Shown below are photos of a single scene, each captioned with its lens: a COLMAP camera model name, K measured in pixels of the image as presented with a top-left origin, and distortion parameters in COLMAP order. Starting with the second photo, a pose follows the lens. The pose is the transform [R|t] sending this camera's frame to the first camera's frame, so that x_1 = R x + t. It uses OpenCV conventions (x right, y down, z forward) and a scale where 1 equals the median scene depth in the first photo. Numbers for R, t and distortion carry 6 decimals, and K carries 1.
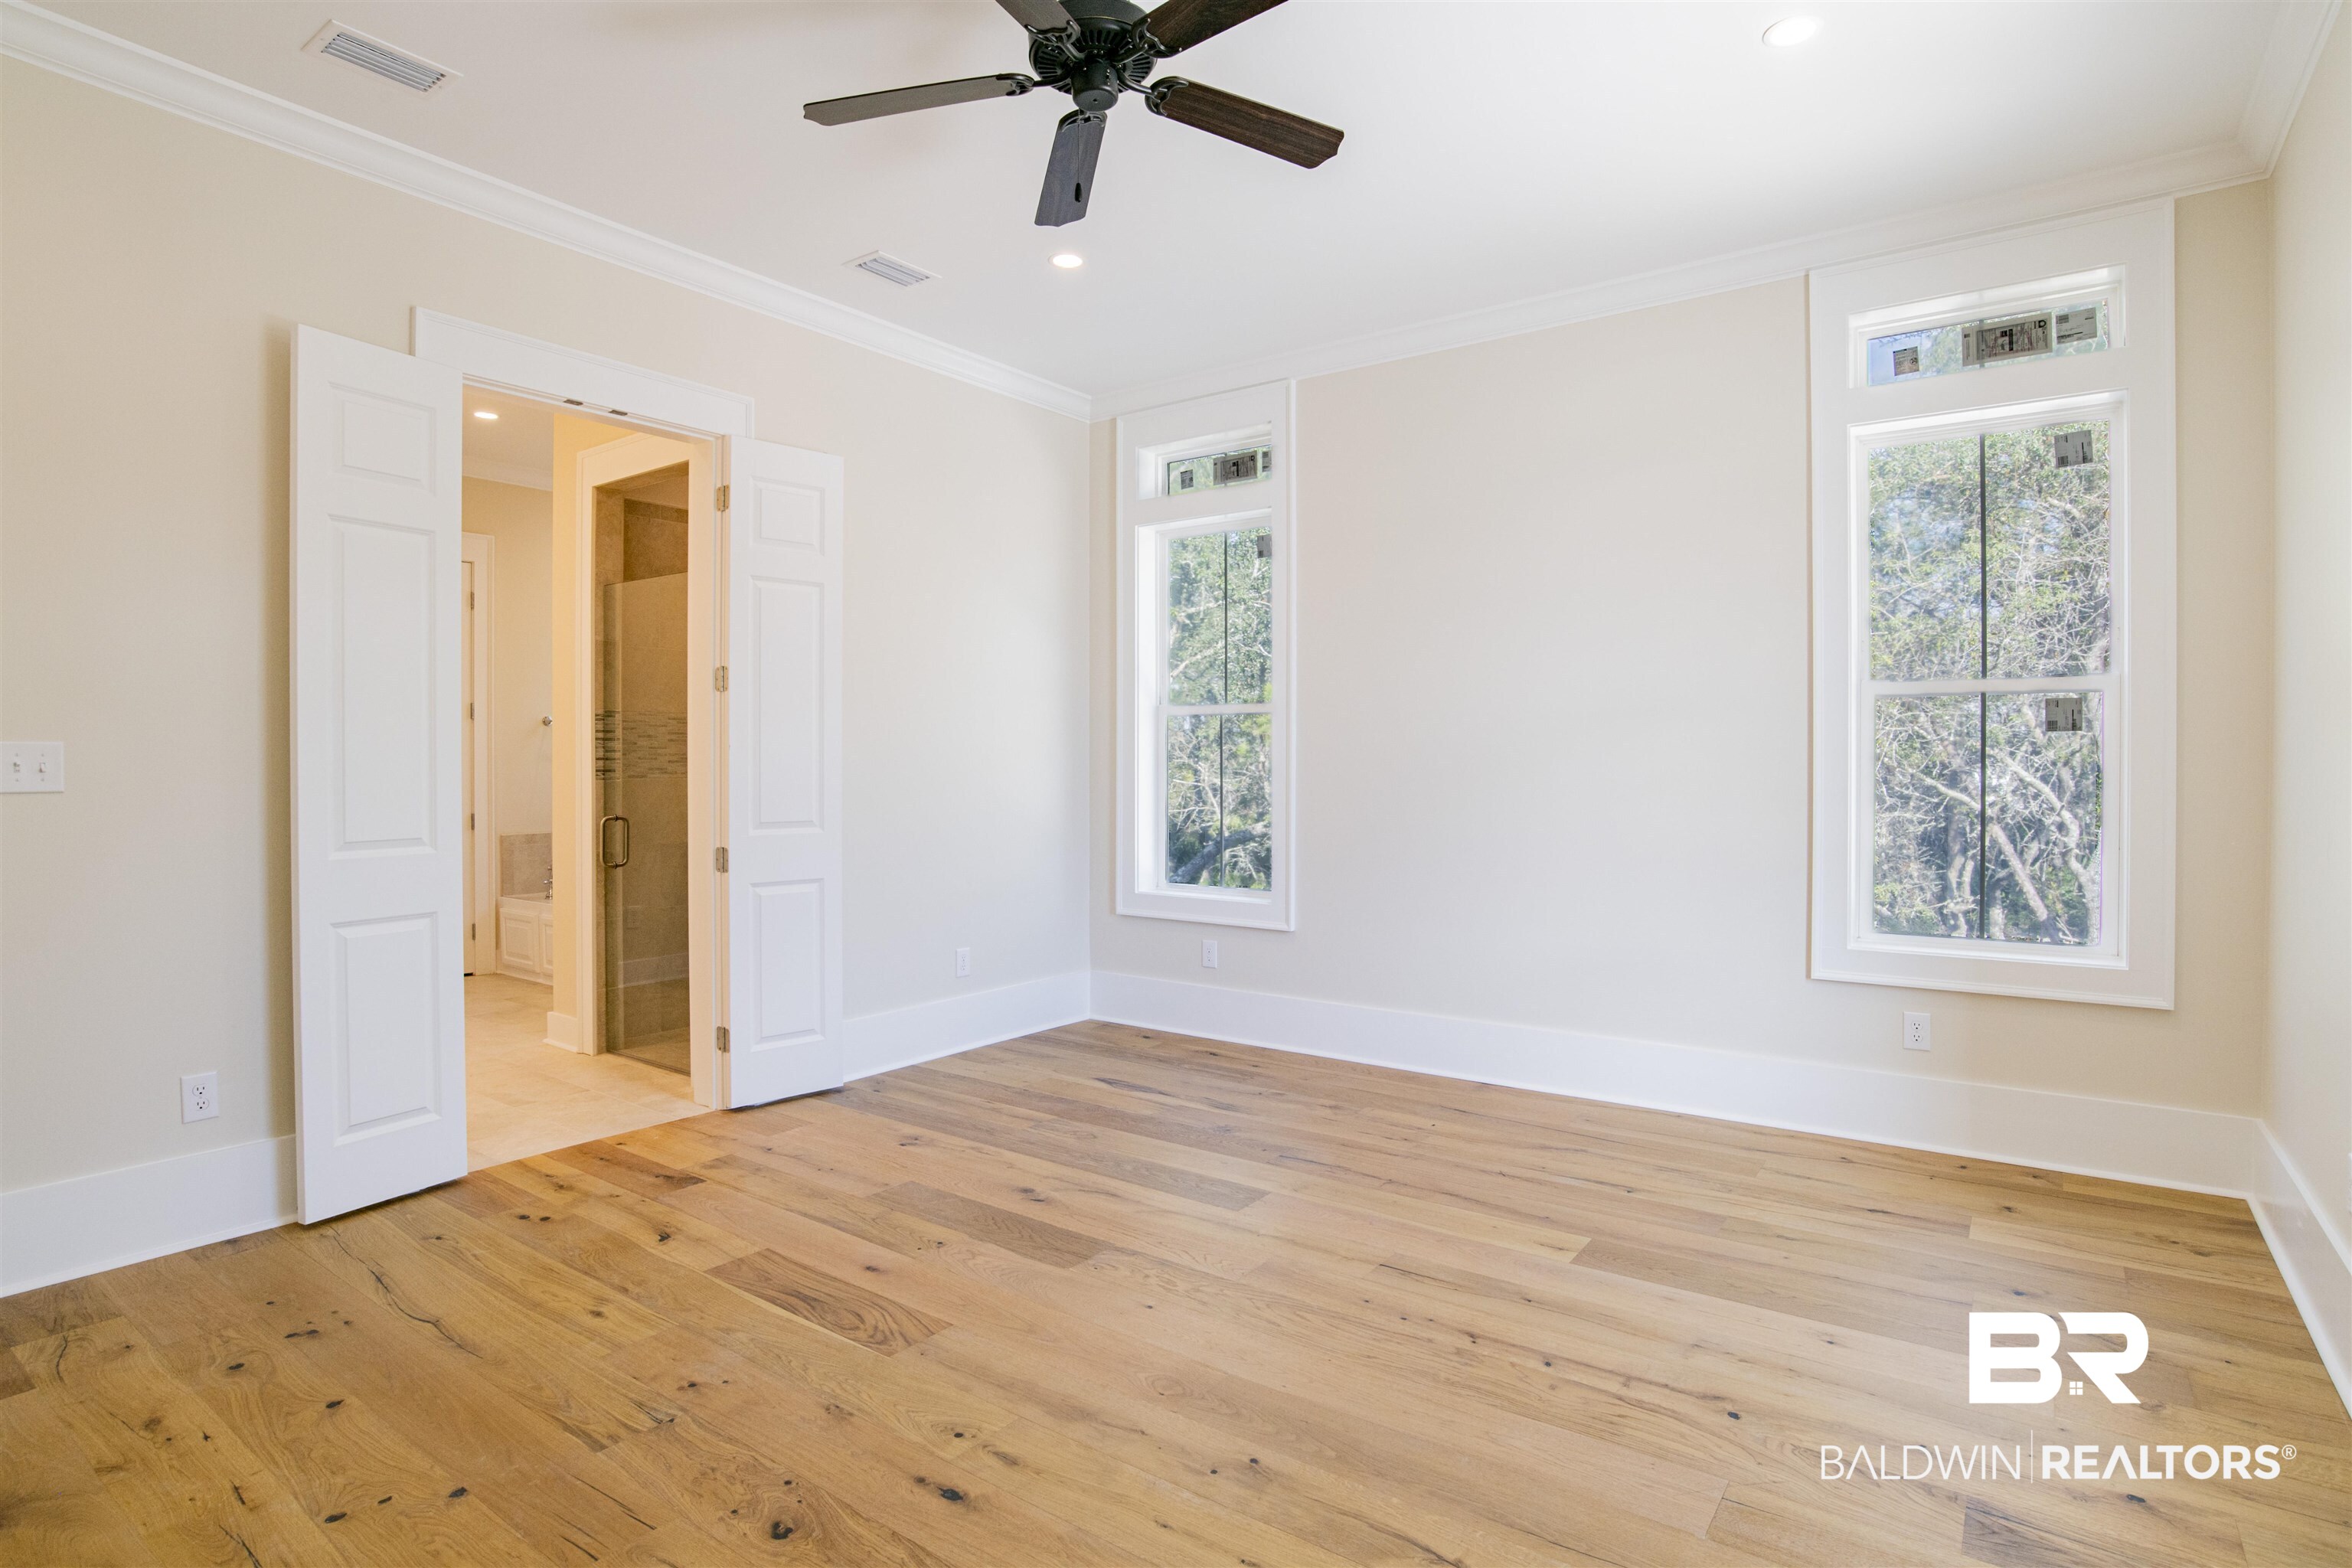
lens RADIAL K [[1200.9, 0, 1184.3], [0, 1200.9, 772.1], [0, 0, 1]] dist [-0.056781, 0.010520]
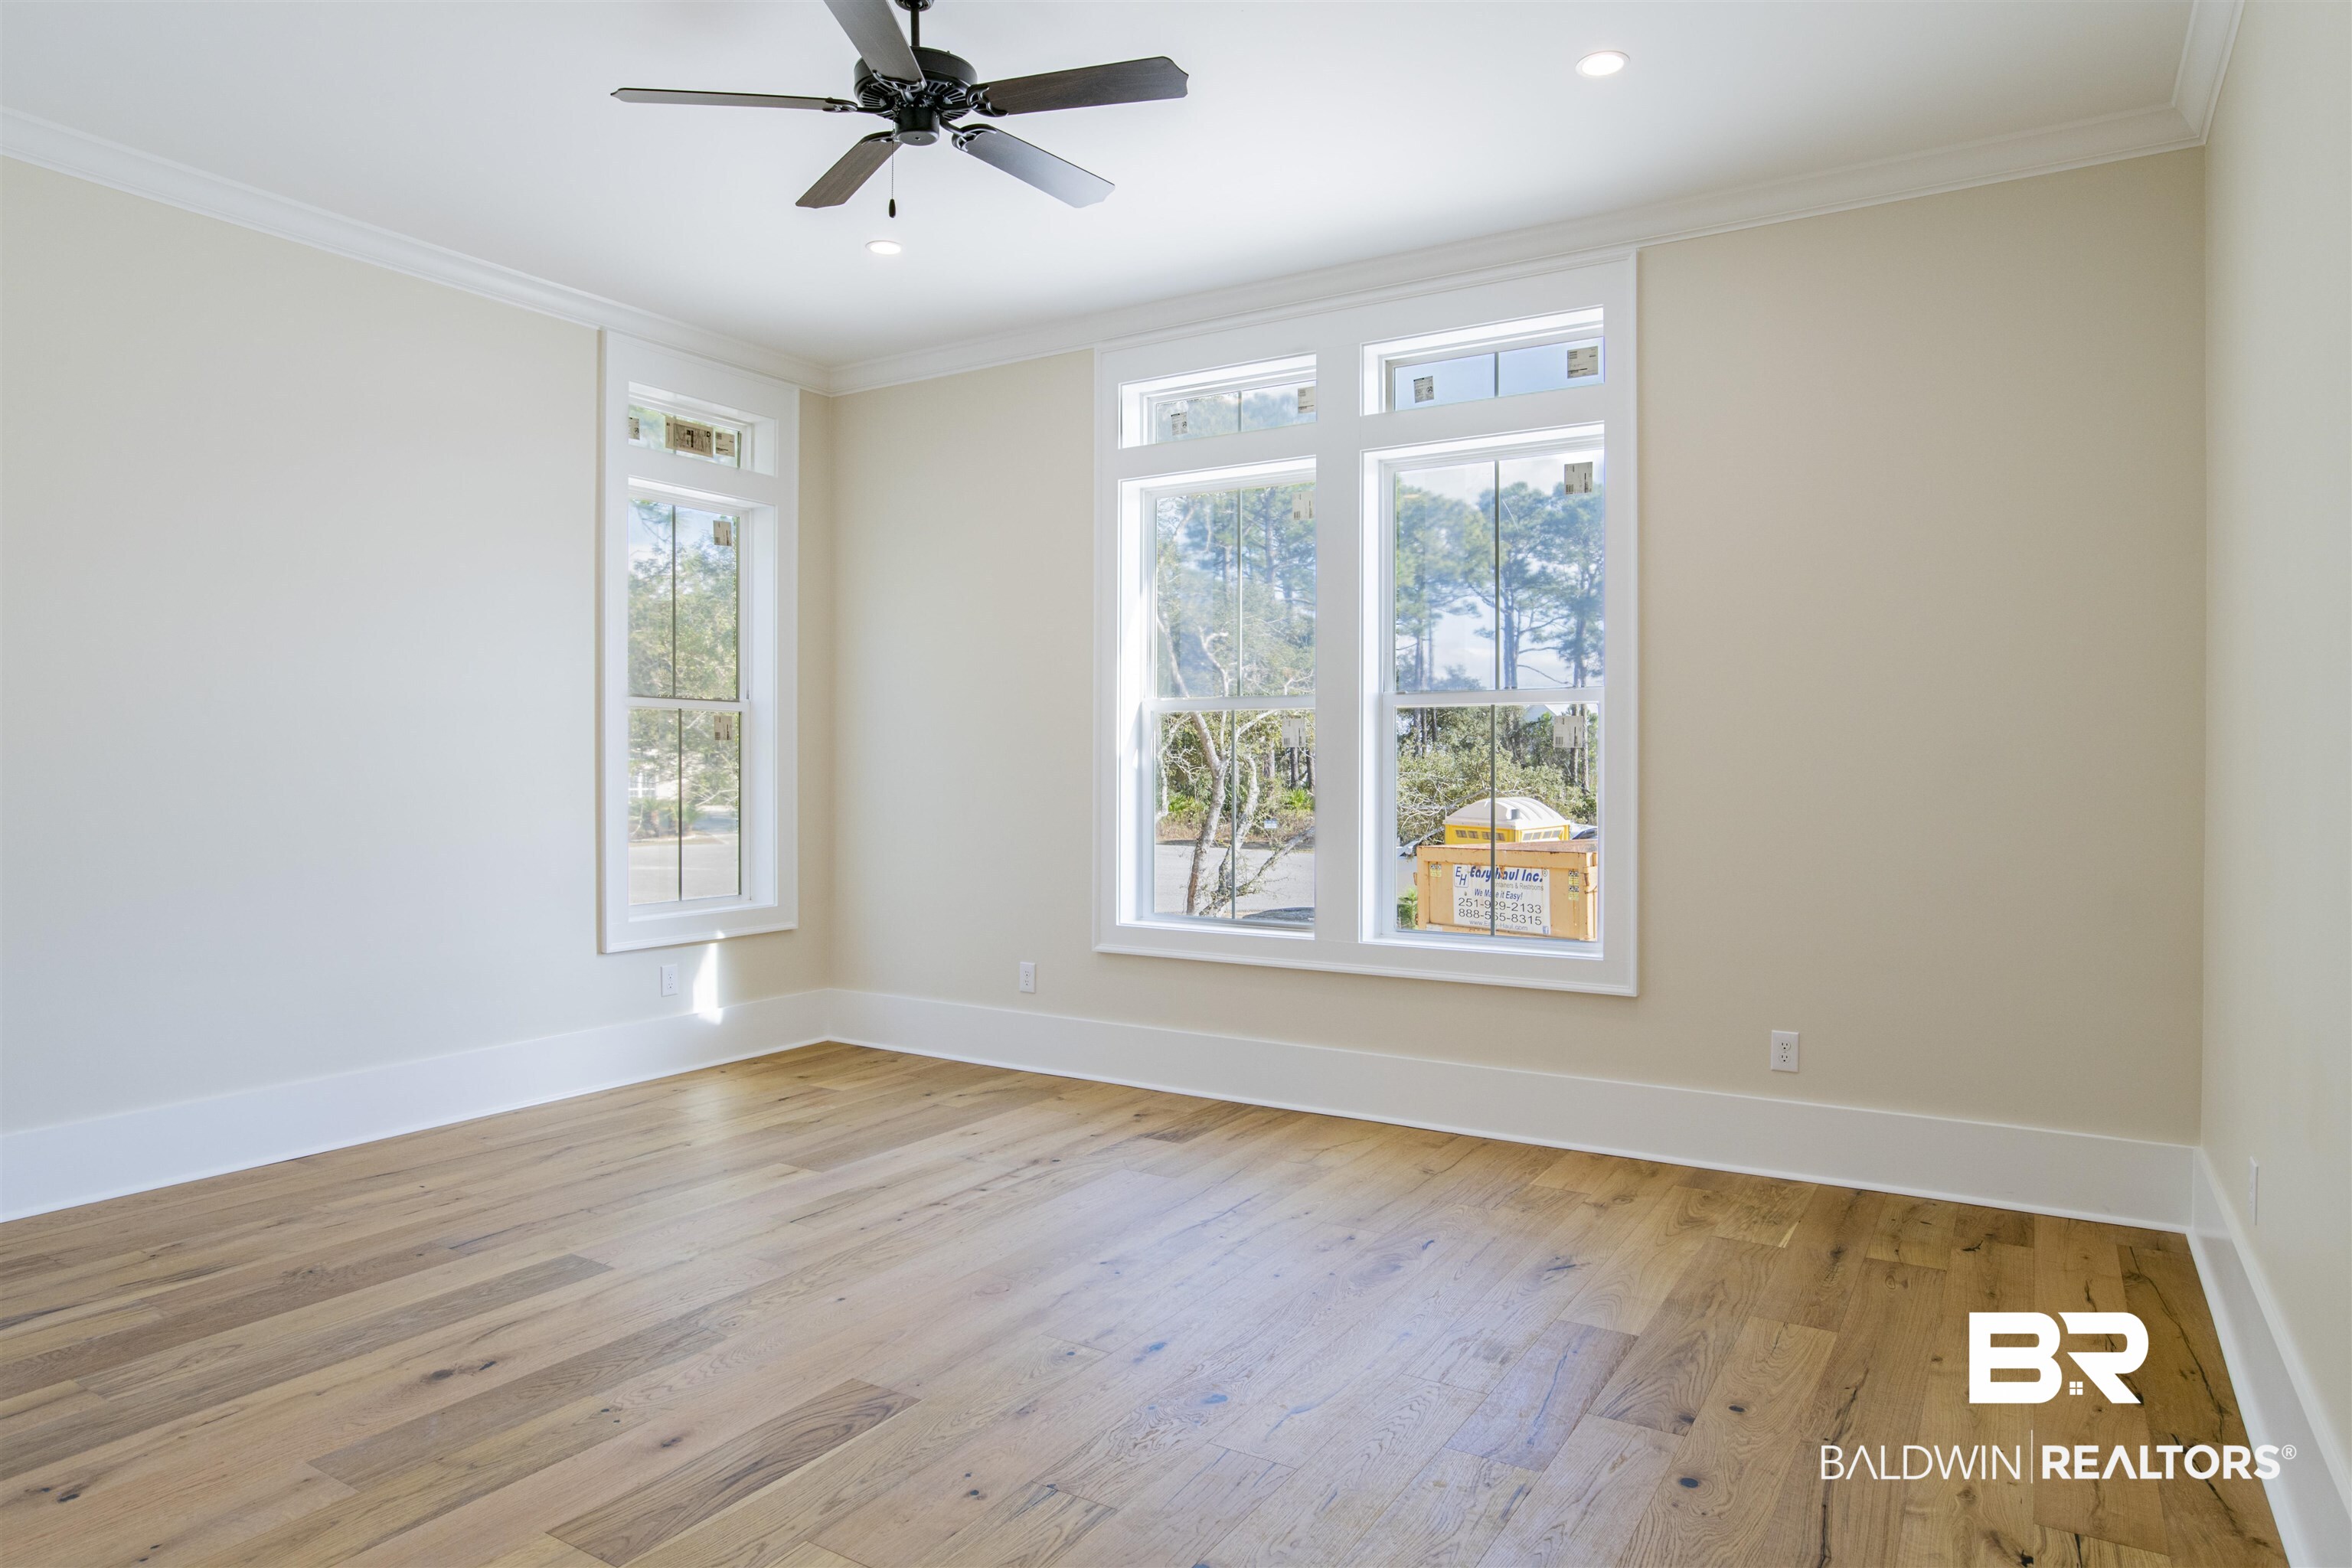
lens RADIAL K [[1409.6, 0, 1180.1], [0, 1409.6, 786.4], [0, 0, 1]] dist [-0.040578, 0.011948]
pose [[-0.075601, -0.016985, 0.996993, -0.978221], [0.004223, 0.999840, 0.017354, -0.008495], [-0.997129, 0.005523, -0.075517, 0.626682]]
